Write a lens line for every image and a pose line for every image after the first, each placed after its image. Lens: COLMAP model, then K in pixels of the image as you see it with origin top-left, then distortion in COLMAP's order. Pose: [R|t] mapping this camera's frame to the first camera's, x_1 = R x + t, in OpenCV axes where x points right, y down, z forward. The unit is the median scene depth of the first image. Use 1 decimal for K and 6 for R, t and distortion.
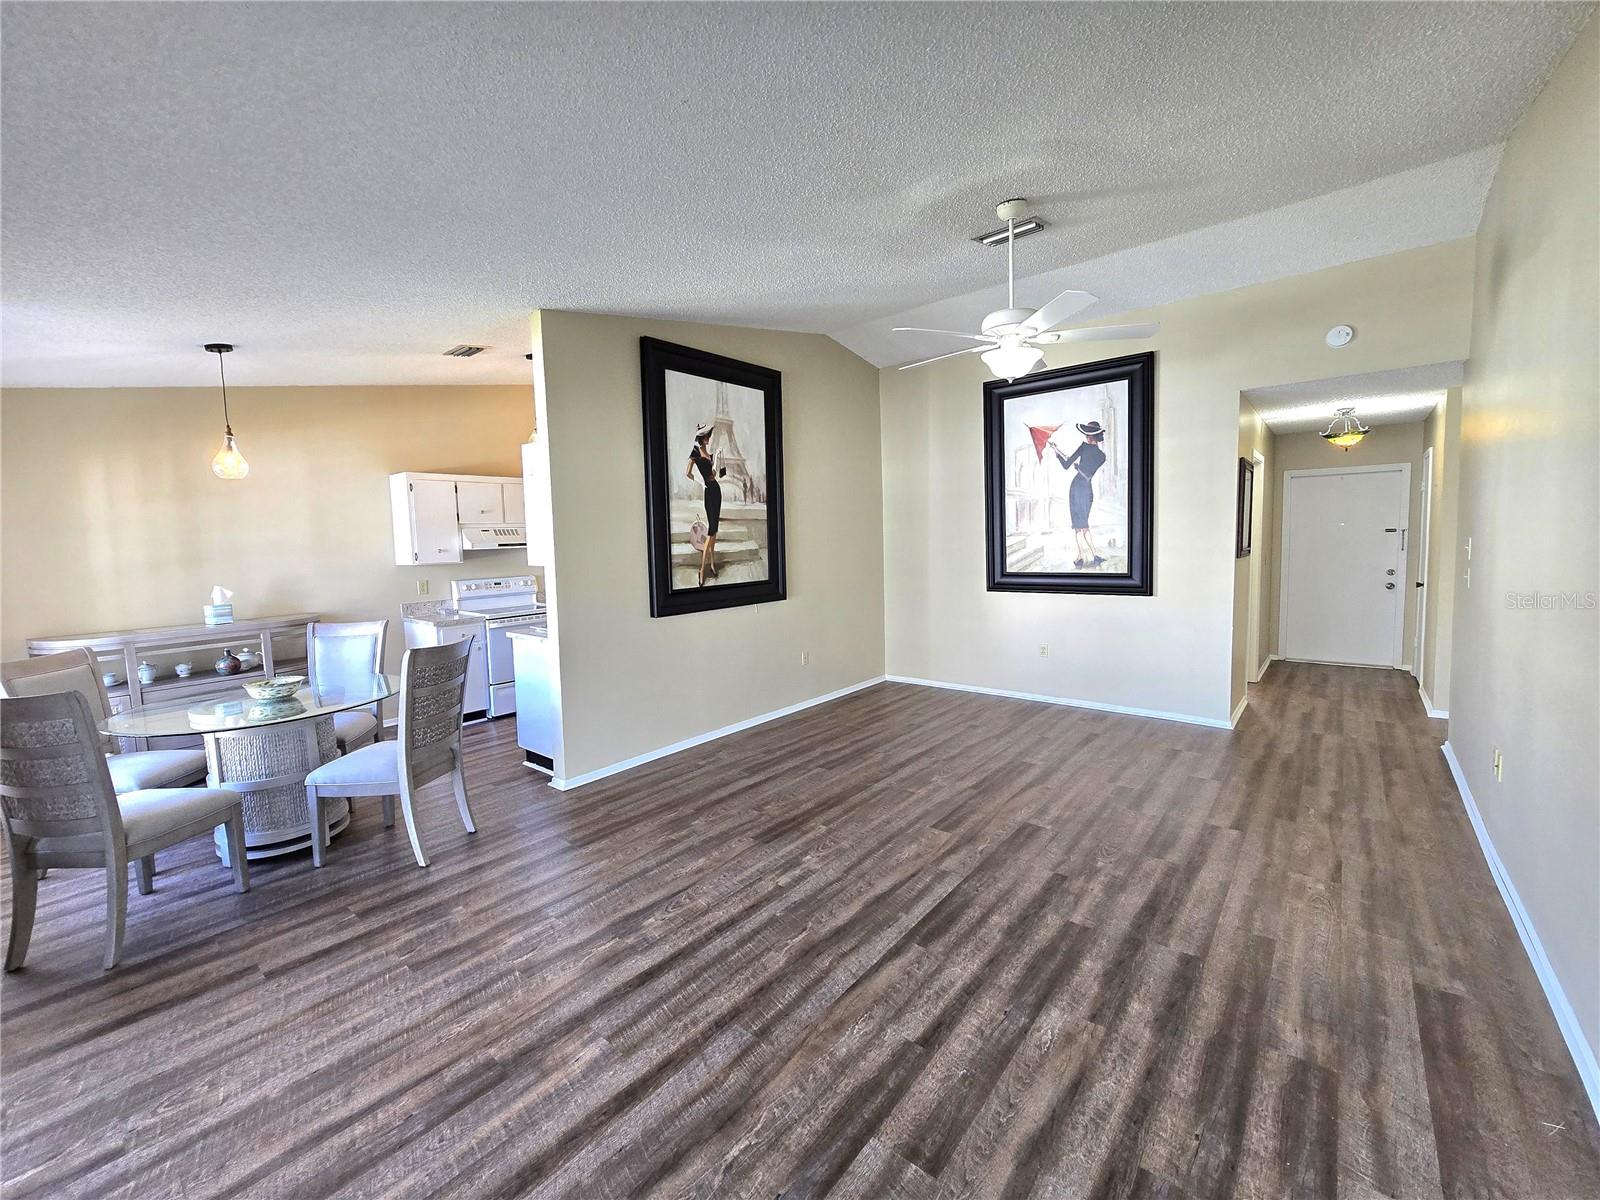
lens RADIAL K [[651.2, 0, 798.4], [0, 651.2, 586.7], [0, 0, 1]] dist [-0.004835, 0.000225]
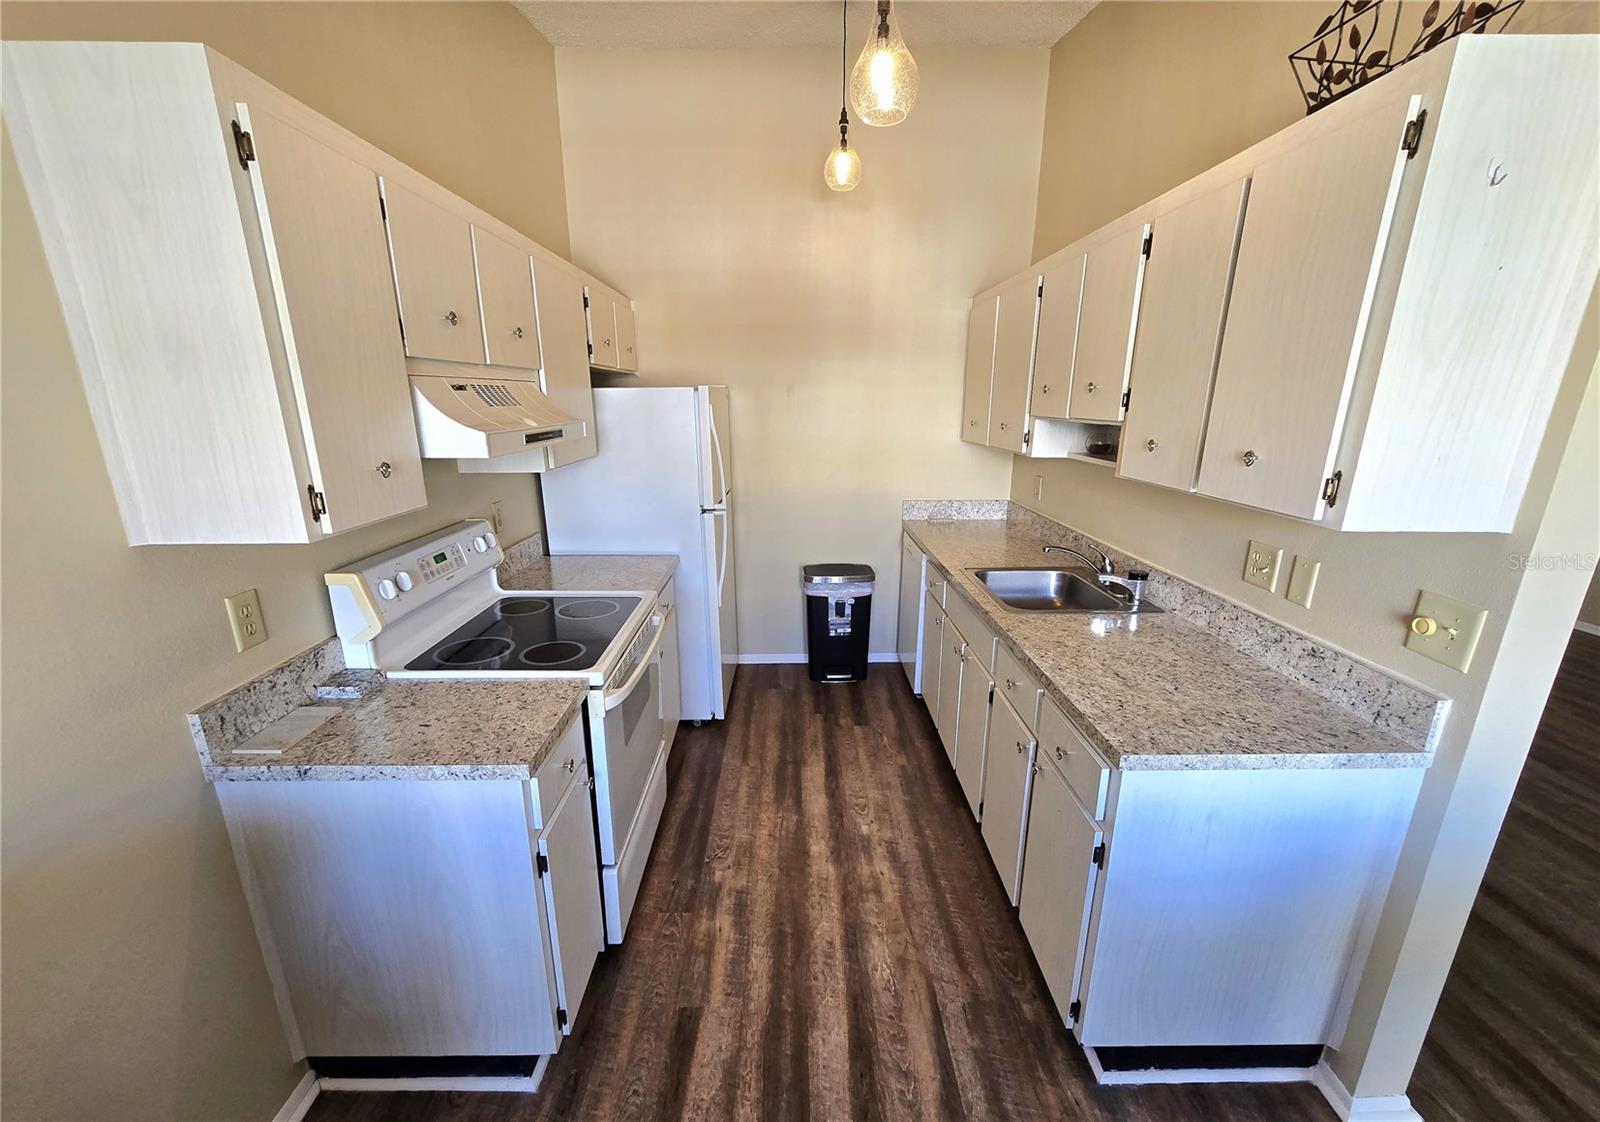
lens RADIAL K [[662.4, 0, 794.8], [0, 662.4, 586.6], [0, 0, 1]] dist [-0.000377, -0.000070]
pose [[0.765538, -0.151793, 0.625229, -0.604027], [0.031270, 0.979400, 0.199492, -0.057298], [-0.642631, -0.133167, 0.754515, 0.716565]]
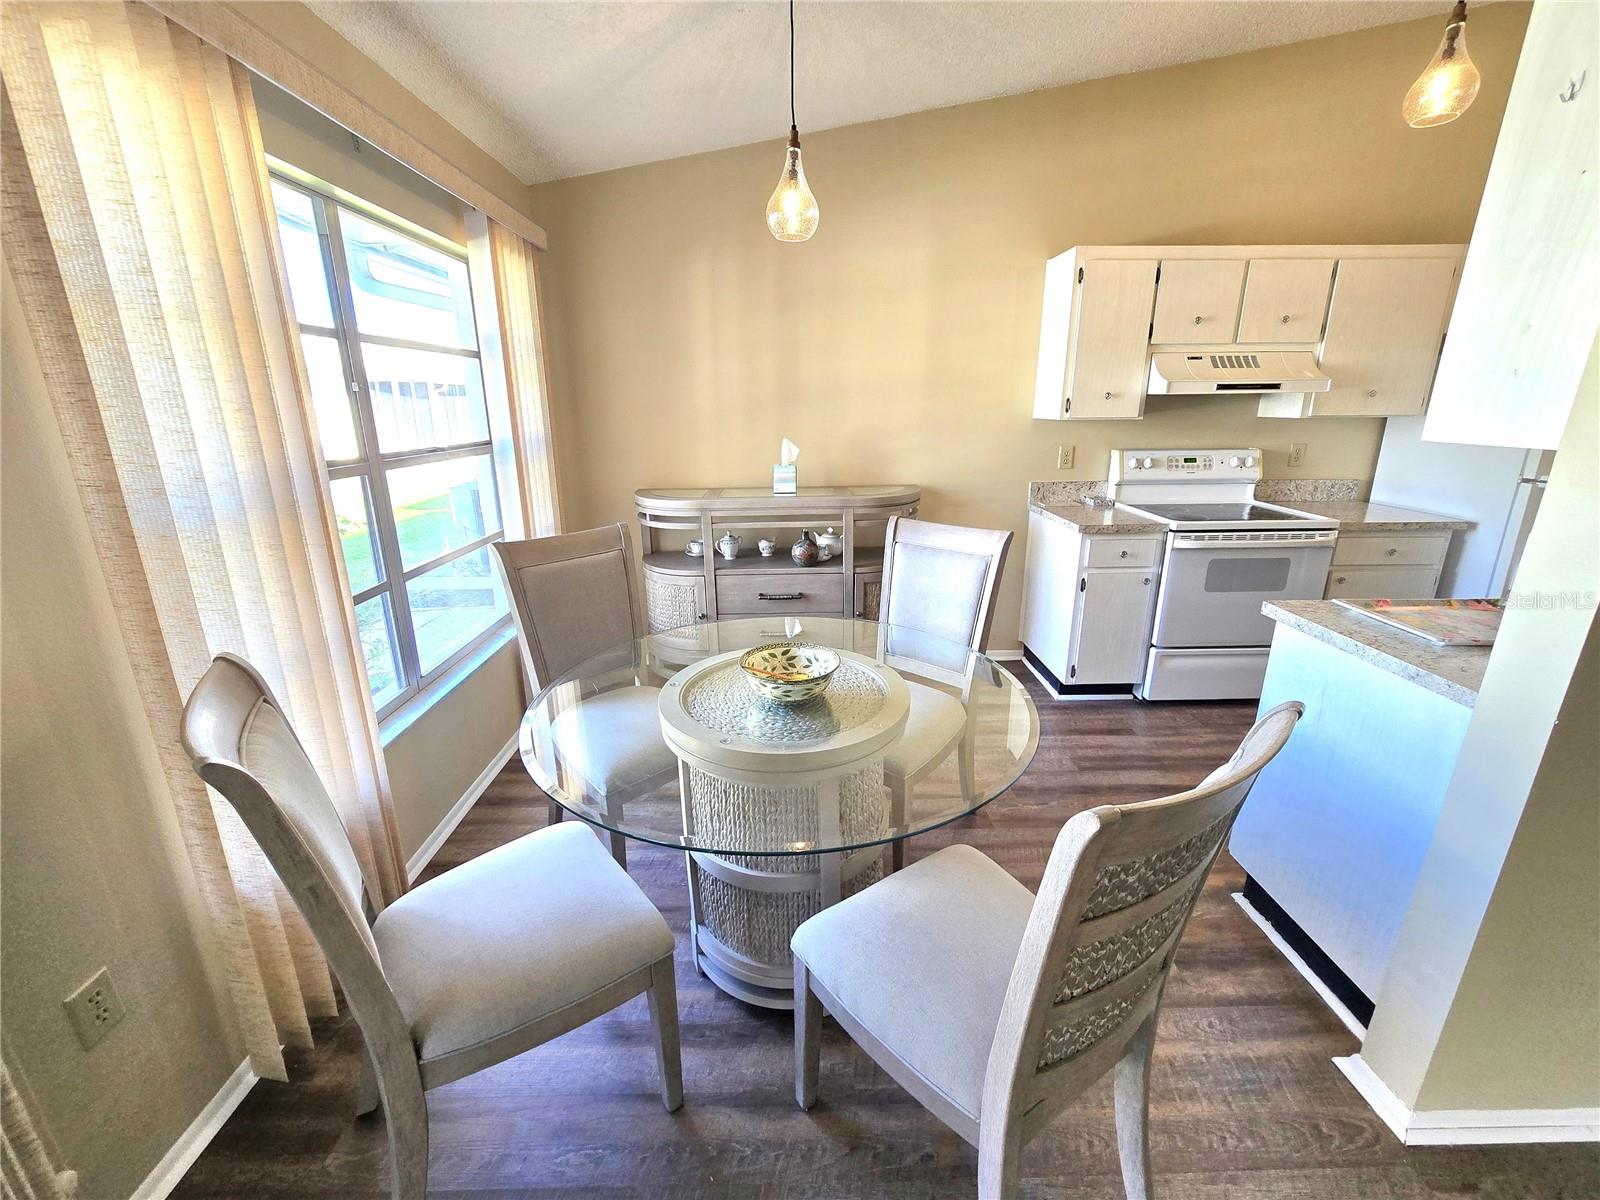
lens RADIAL K [[651.2, 0, 798.4], [0, 651.2, 586.7], [0, 0, 1]] dist [-0.004835, 0.000225]
pose [[0.646682, 0.231624, -0.726741, -0.282842], [-0.068557, 0.966573, 0.247058, -0.016282], [0.759672, -0.109944, 0.640945, 0.426587]]
